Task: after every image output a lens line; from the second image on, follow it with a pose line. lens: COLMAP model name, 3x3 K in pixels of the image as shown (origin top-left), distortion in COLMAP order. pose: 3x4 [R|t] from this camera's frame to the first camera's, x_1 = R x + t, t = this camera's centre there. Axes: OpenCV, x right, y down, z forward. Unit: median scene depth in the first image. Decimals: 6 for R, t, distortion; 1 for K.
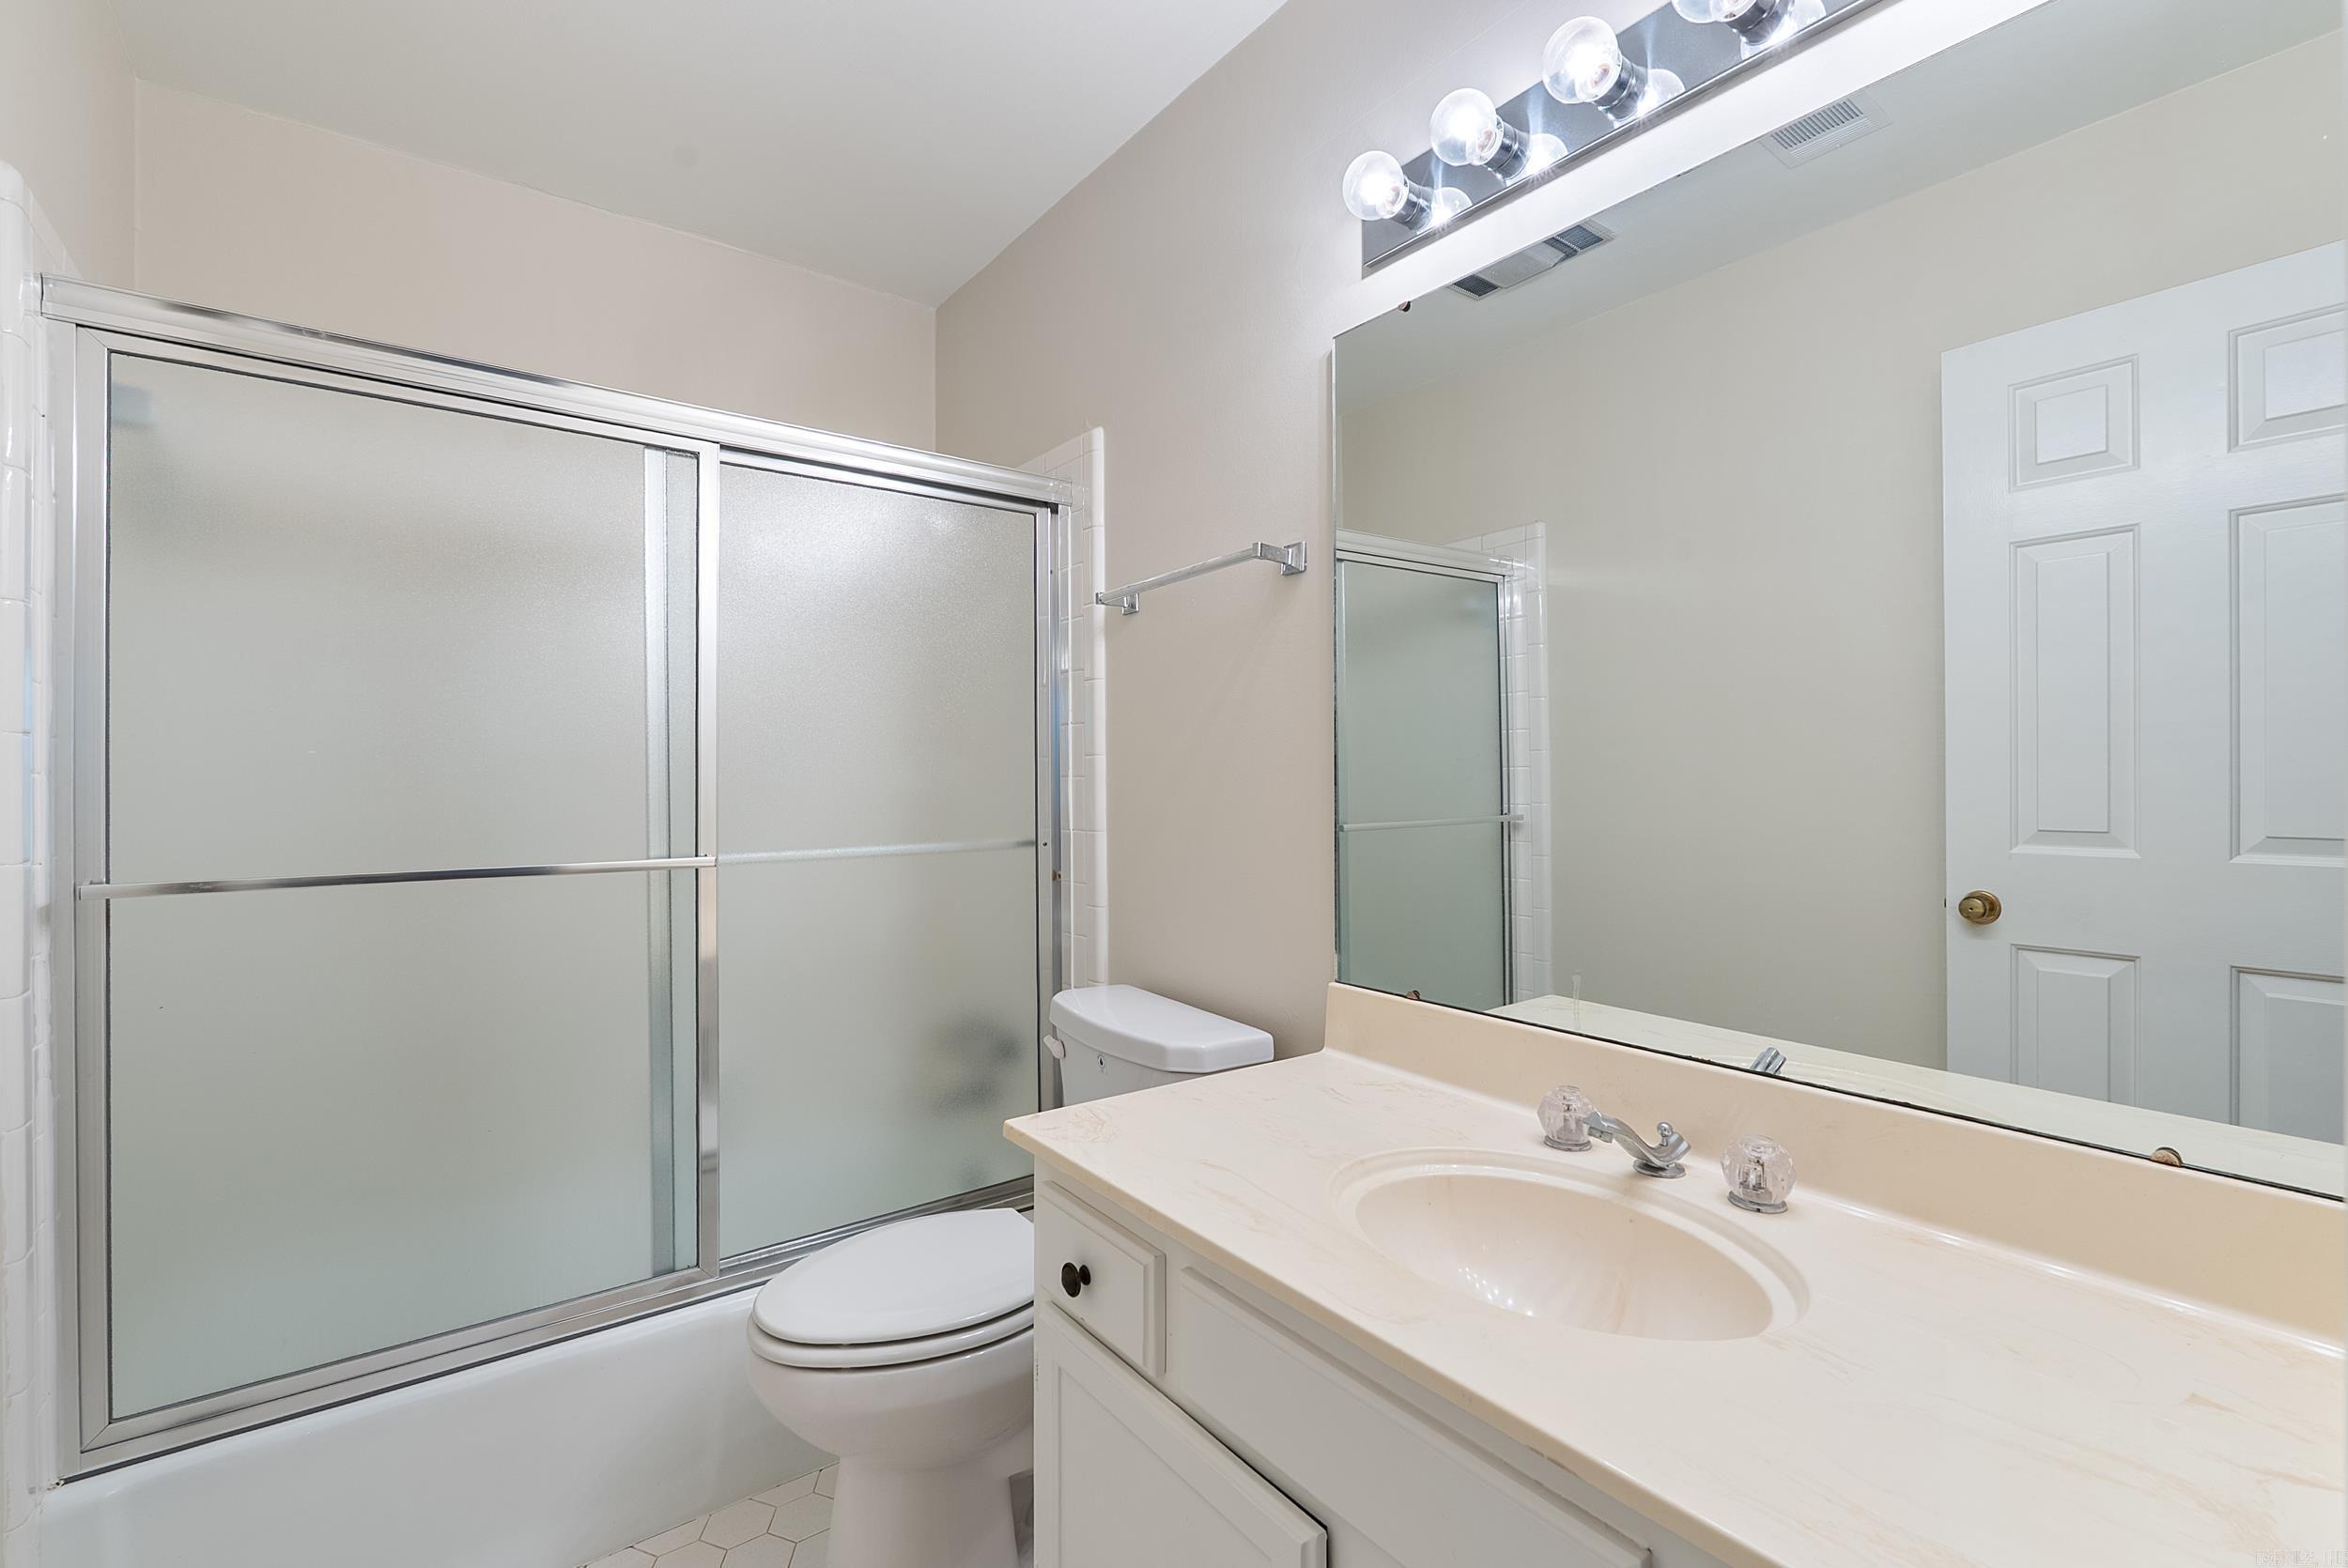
lens RADIAL K [[1035.9, 0, 1168.6], [0, 1035.9, 779.2], [0, 0, 1]] dist [-0.007161, 0.001701]
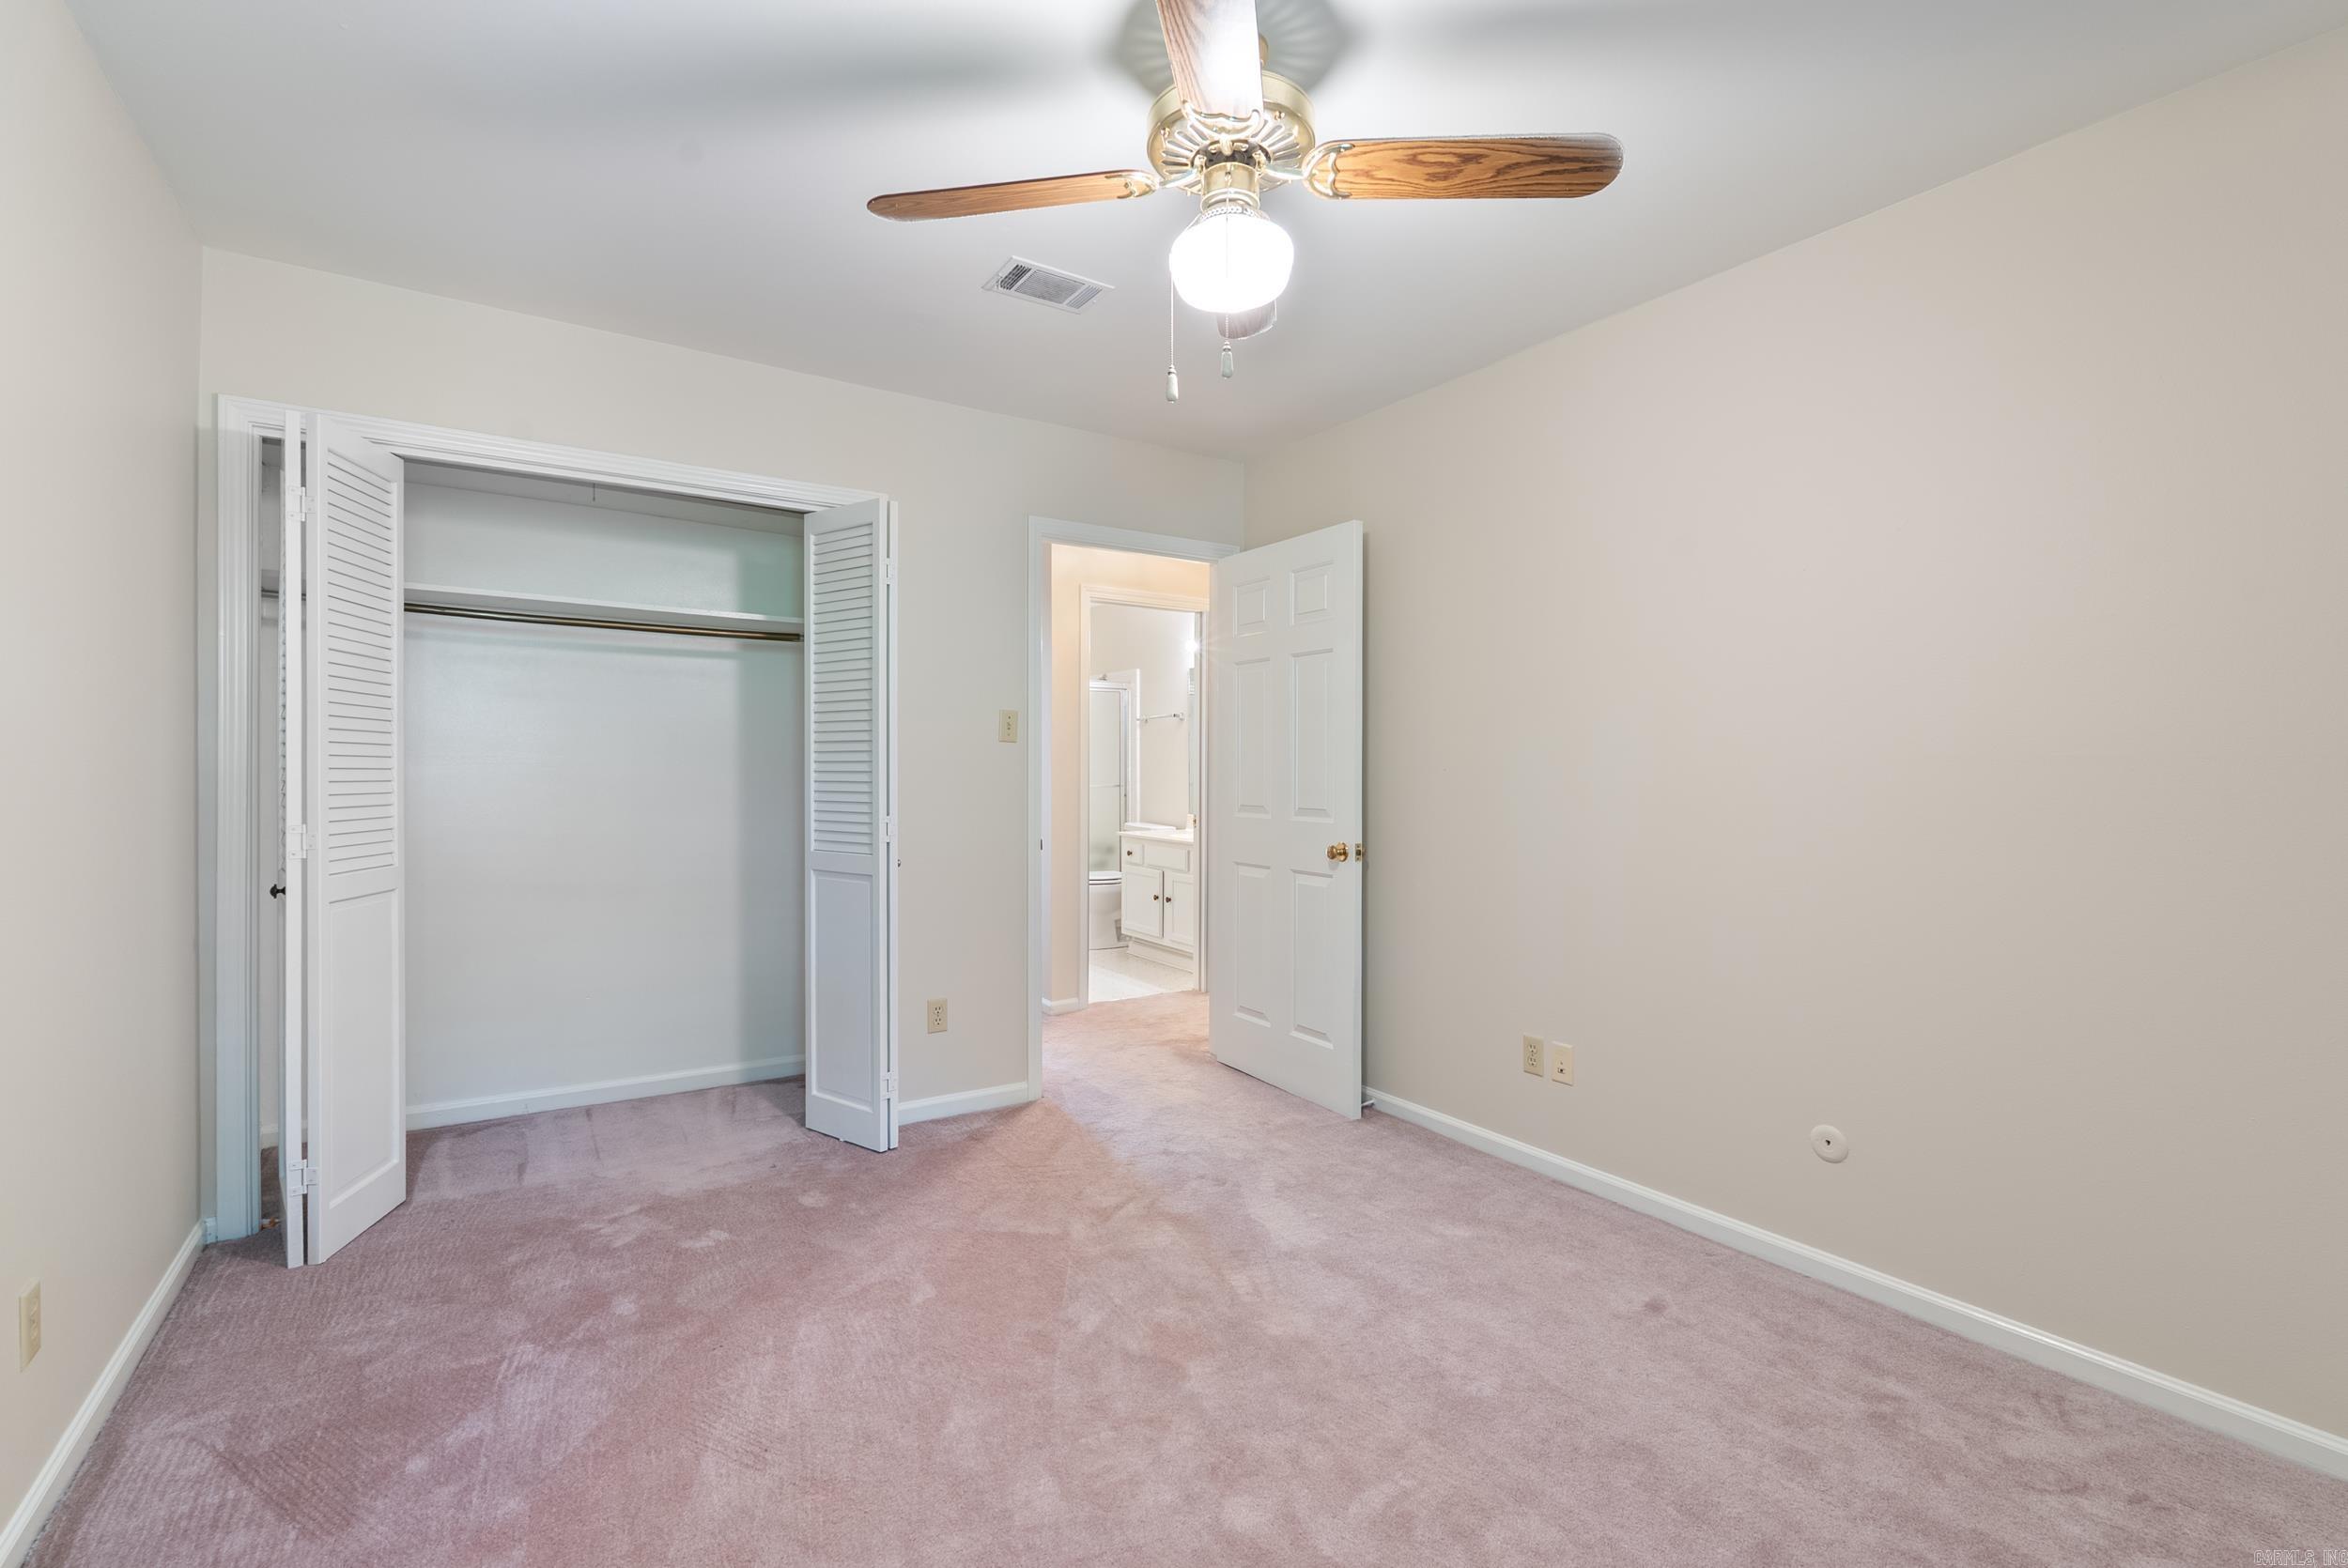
lens RADIAL K [[1035.9, 0, 1159.2], [0, 1035.9, 783.9], [0, 0, 1]] dist [-0.007161, 0.001701]
pose [[0.997783, 0.006753, -0.066213, 0.259605], [-0.005928, 0.999902, 0.012659, 0.011662], [0.066292, -0.012239, 0.997725, -2.726552]]
